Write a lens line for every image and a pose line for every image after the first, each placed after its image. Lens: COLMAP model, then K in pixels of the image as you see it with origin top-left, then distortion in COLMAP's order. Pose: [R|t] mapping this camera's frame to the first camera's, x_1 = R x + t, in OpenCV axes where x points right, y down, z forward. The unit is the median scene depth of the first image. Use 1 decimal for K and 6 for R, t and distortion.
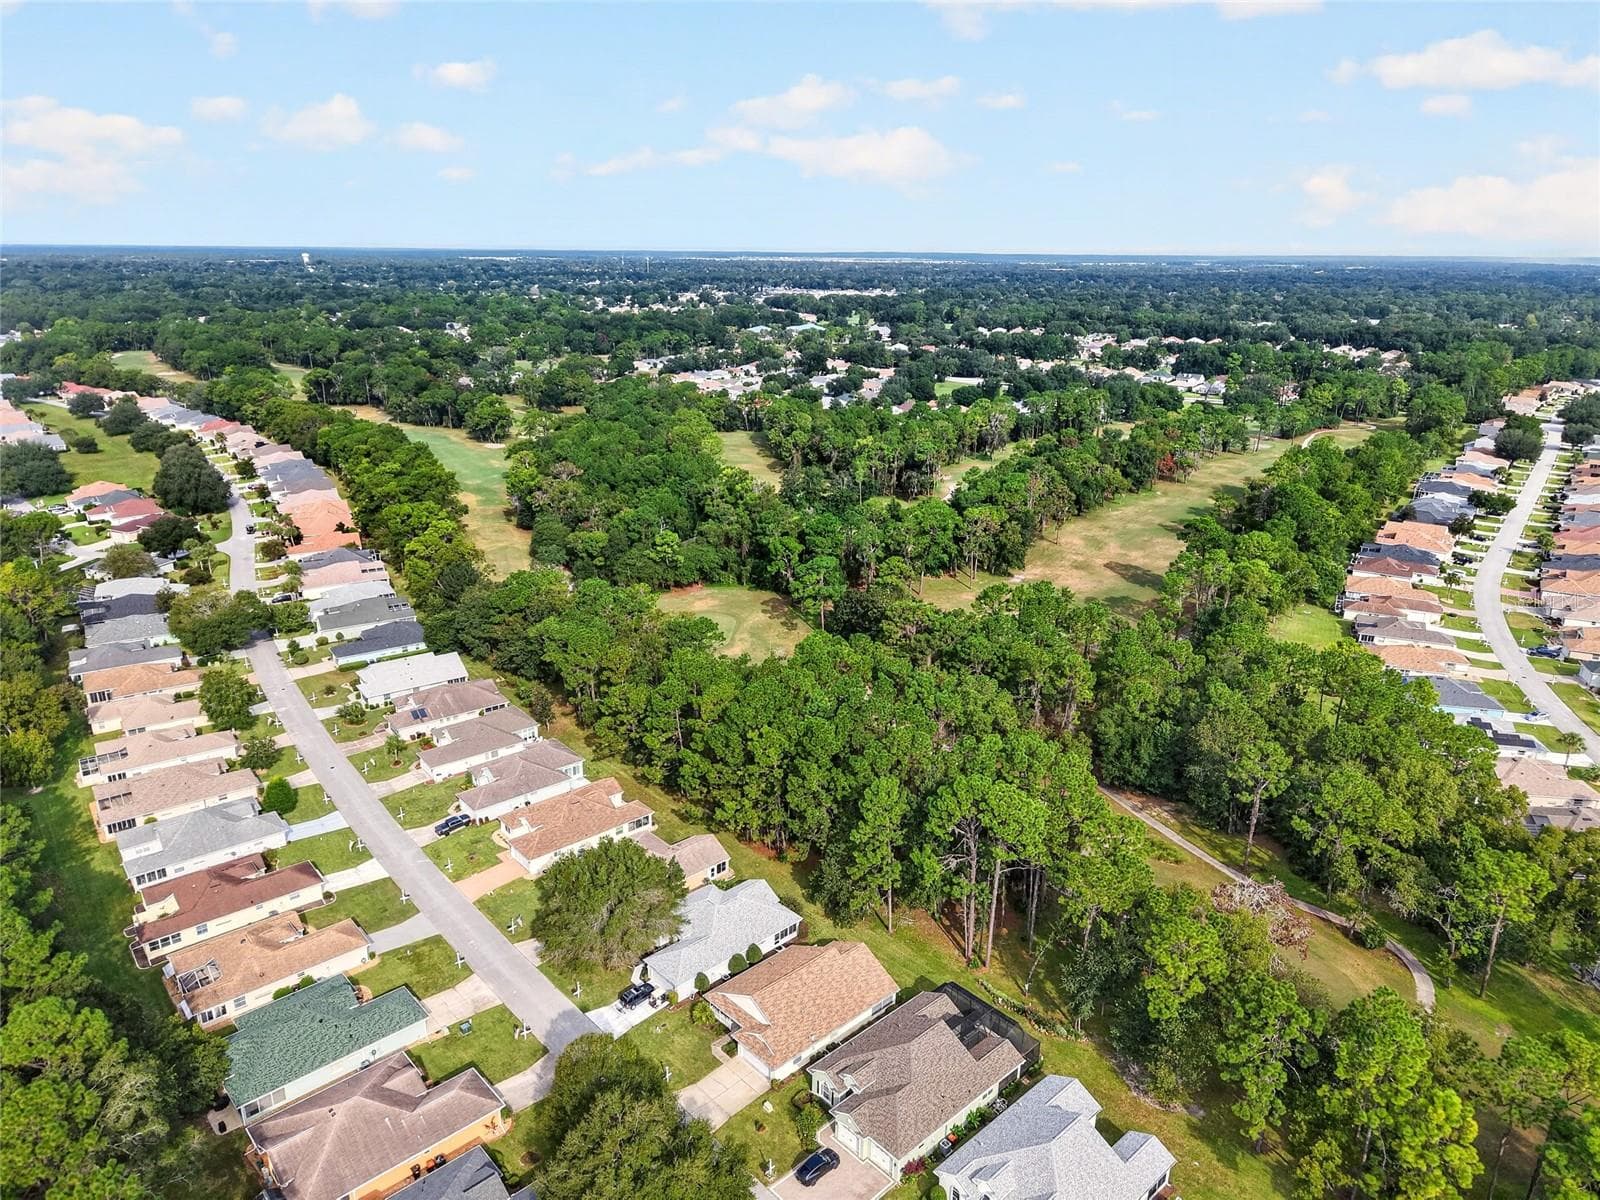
lens RADIAL K [[1067.1, 0, 790.0], [0, 1067.1, 604.1], [0, 0, 1]] dist [0.039495, -0.046901]
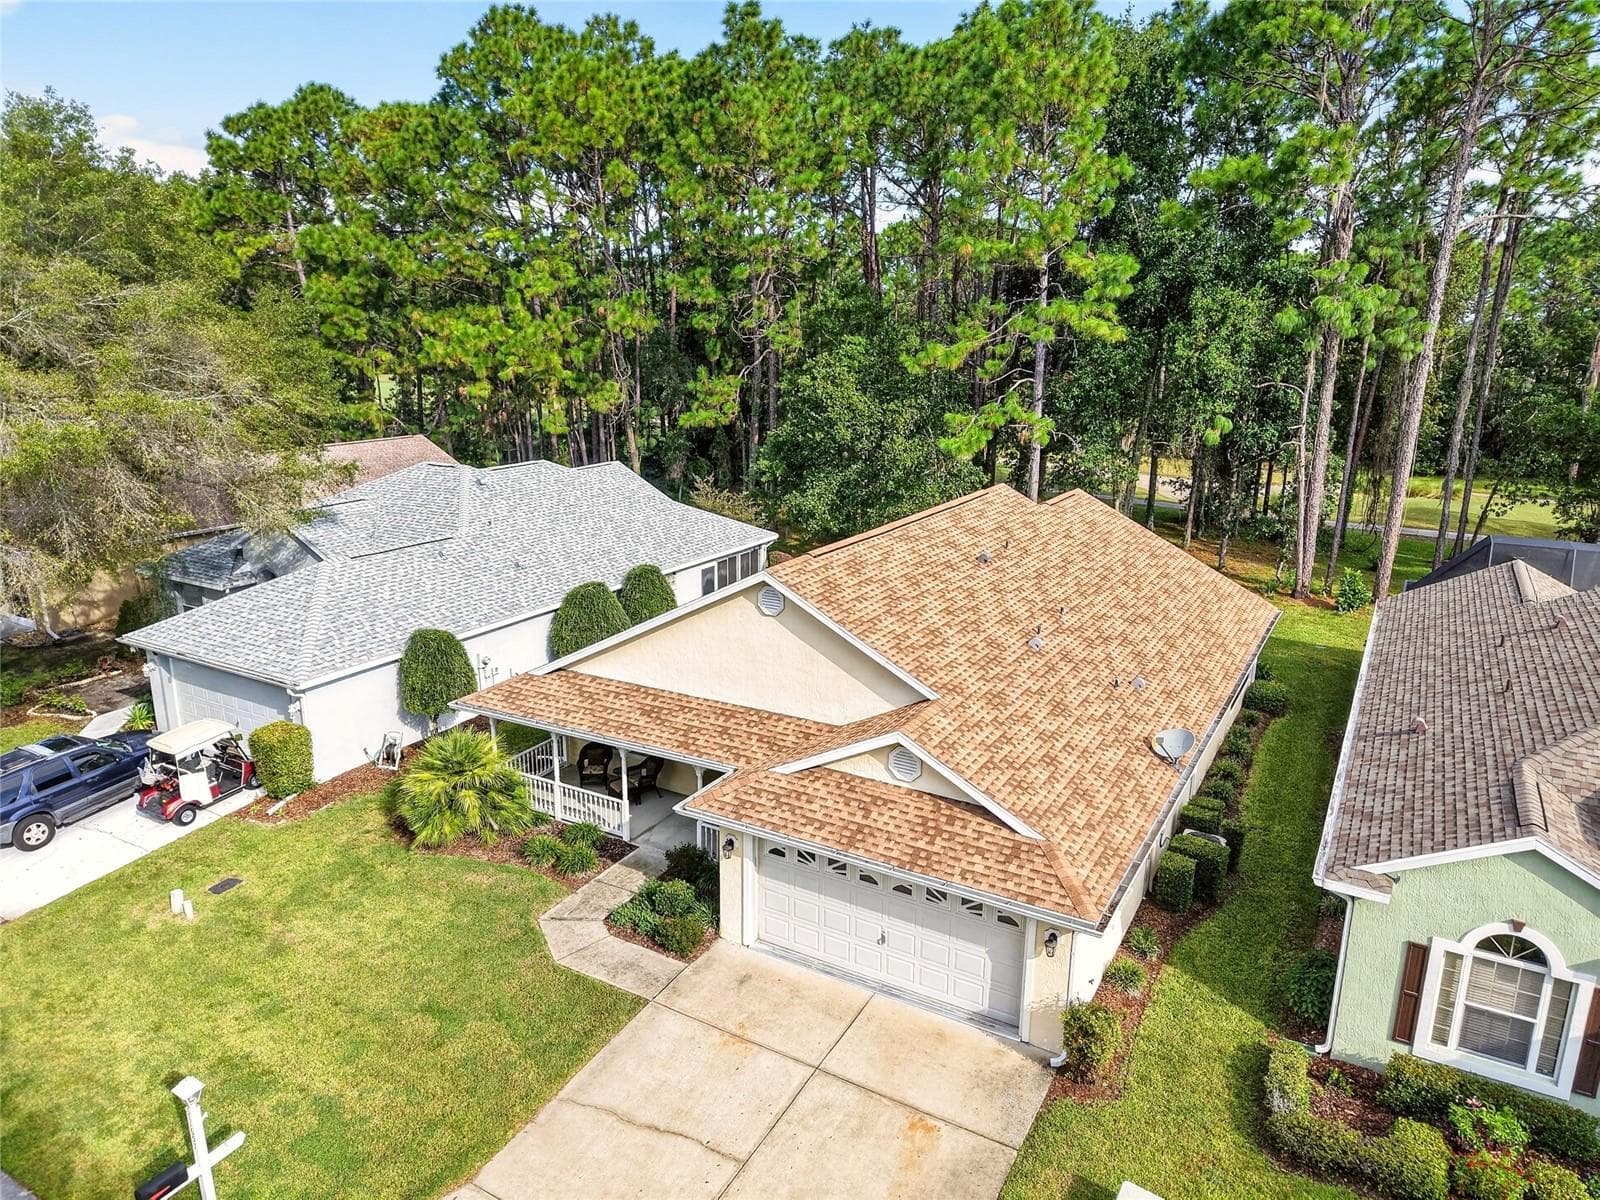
lens RADIAL K [[1071.8, 0, 788.1], [0, 1071.8, 597.6], [0, 0, 1]] dist [0.020916, -0.013312]
pose [[0.957460, -0.080808, 0.277021, -0.073821], [0.098692, 0.993799, -0.051213, 0.354328], [-0.271165, 0.076375, 0.959498, 0.787451]]
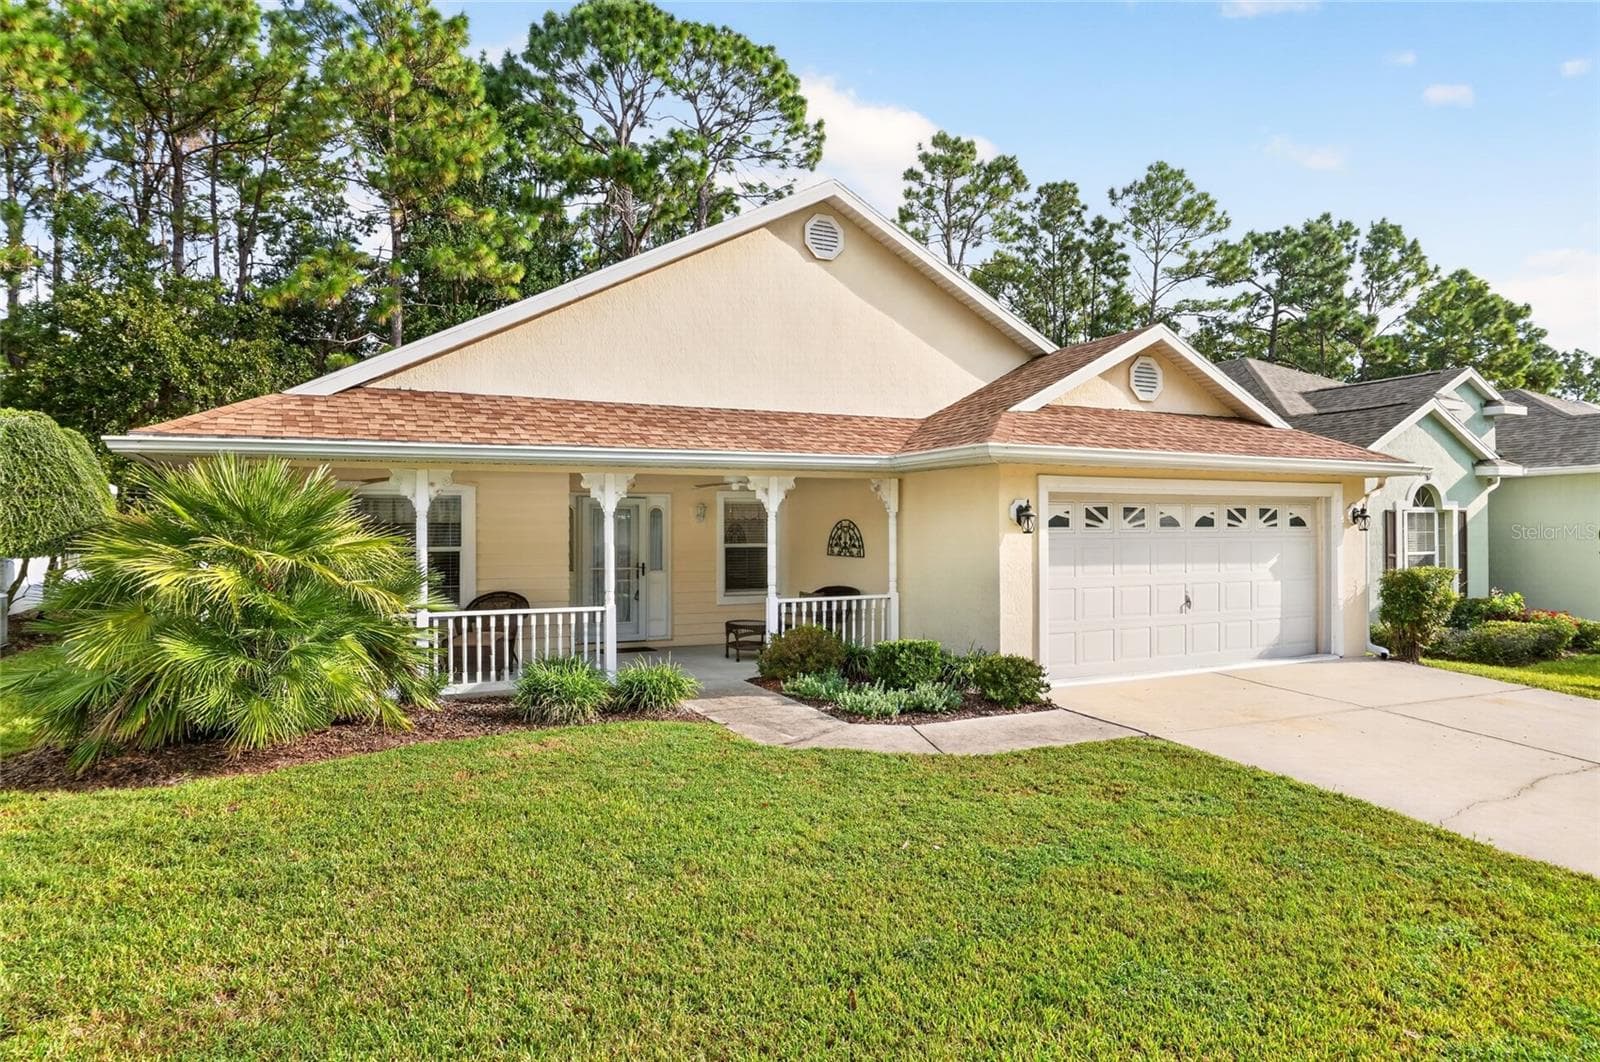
lens RADIAL K [[955.4, 0, 800.0], [0, 955.4, 531.0], [0, 0, 1]] dist [-0.004839, 0.002045]
pose [[0.276558, -0.011633, 0.960927, -0.125056], [0.312677, 0.946608, -0.078530, 0.380906], [-0.908707, 0.322178, 0.265429, 0.926158]]
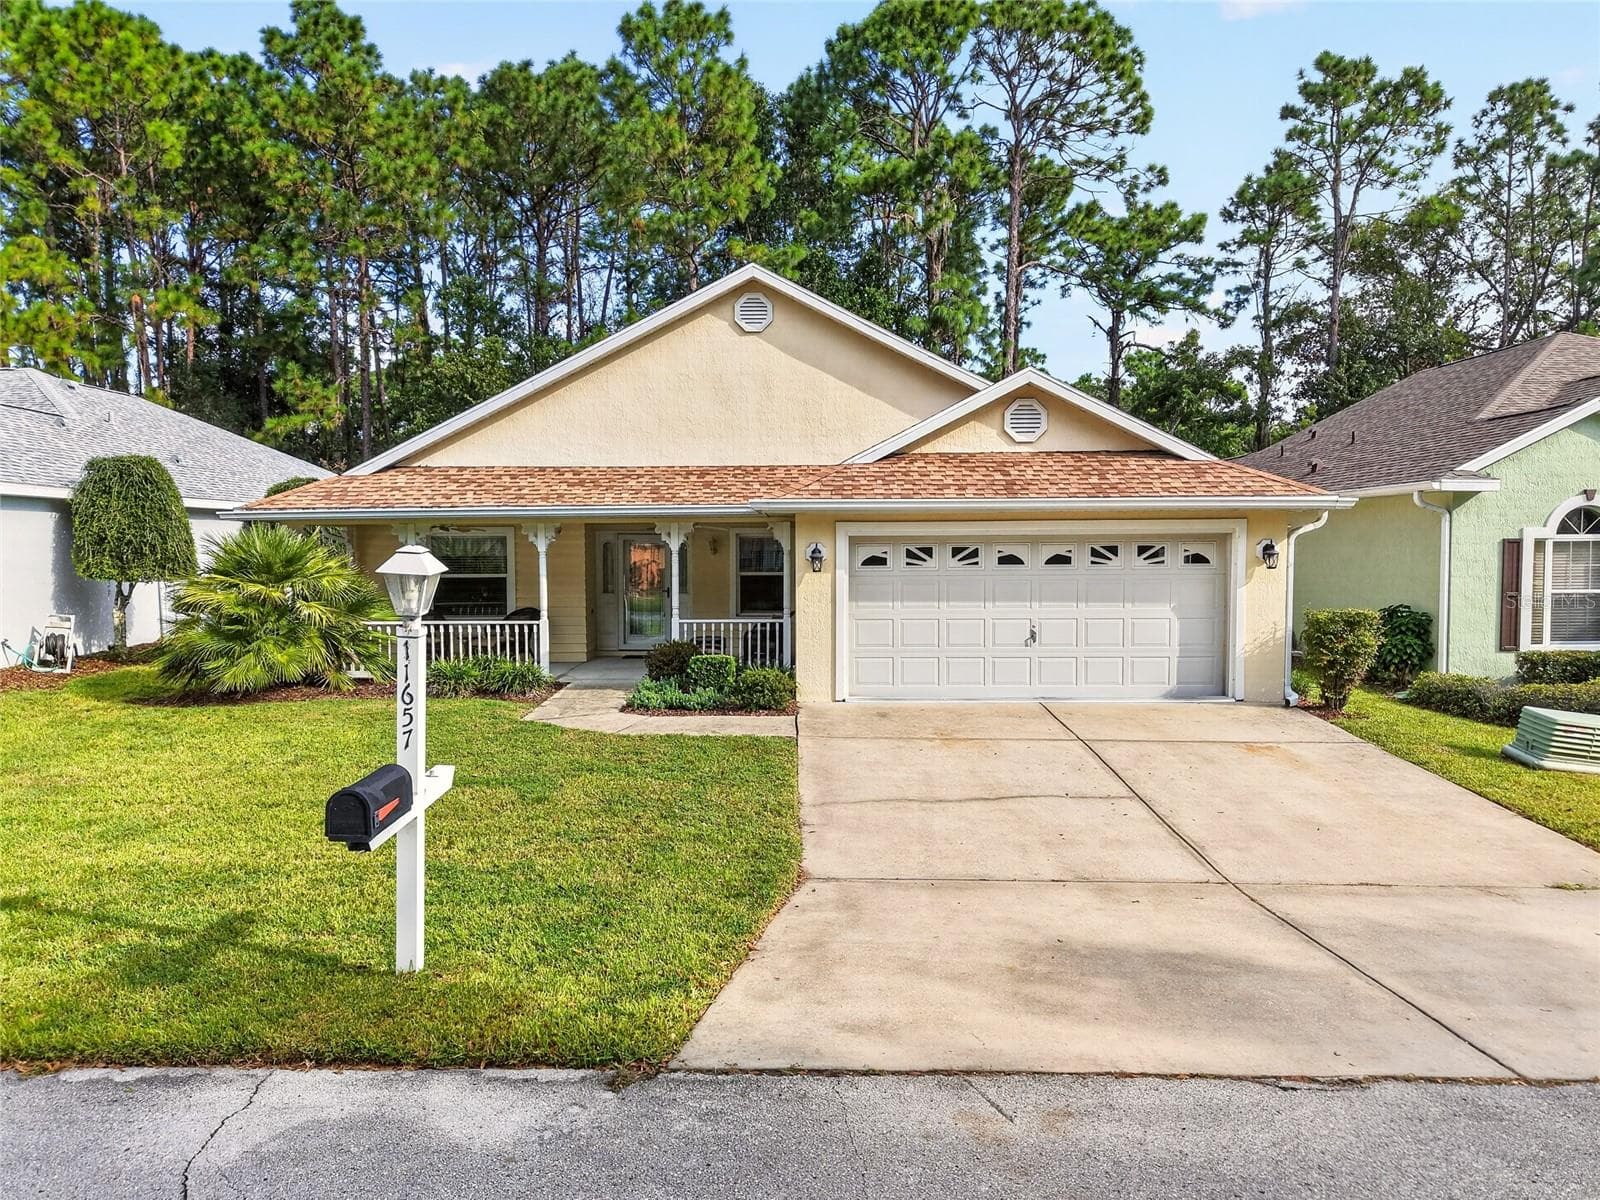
lens RADIAL K [[1071.8, 0, 788.1], [0, 1071.8, 597.6], [0, 0, 1]] dist [0.020916, -0.013312]
pose [[0.683484, -0.051766, 0.728127, -0.122595], [0.243917, 0.956343, -0.160971, 0.399331], [-0.688007, 0.287624, 0.666272, 0.863182]]
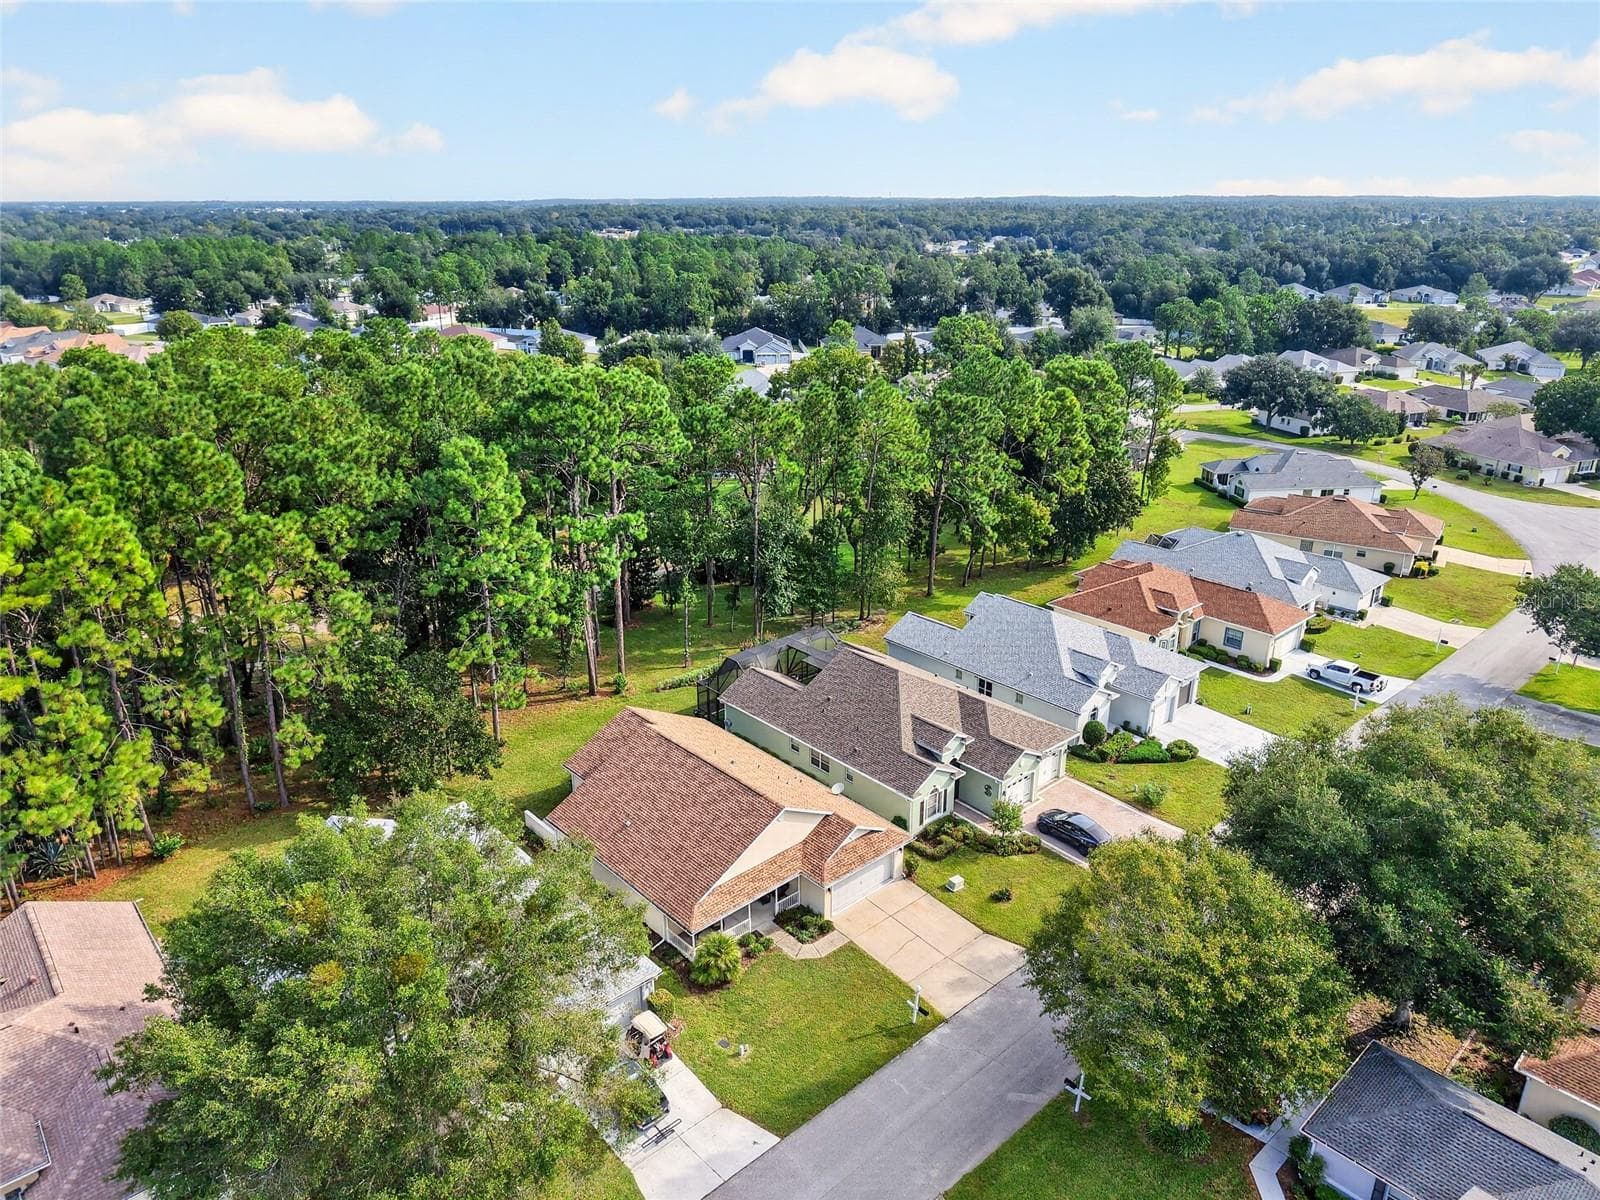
lens RADIAL K [[1075.0, 0, 778.6], [0, 1075.0, 600.5], [0, 0, 1]] dist [0.041008, -0.001768]
pose [[0.022192, -0.365760, 0.930444, -0.418757], [0.325828, 0.882506, 0.339145, 0.113579], [-0.945168, 0.295639, 0.138759, 0.851520]]
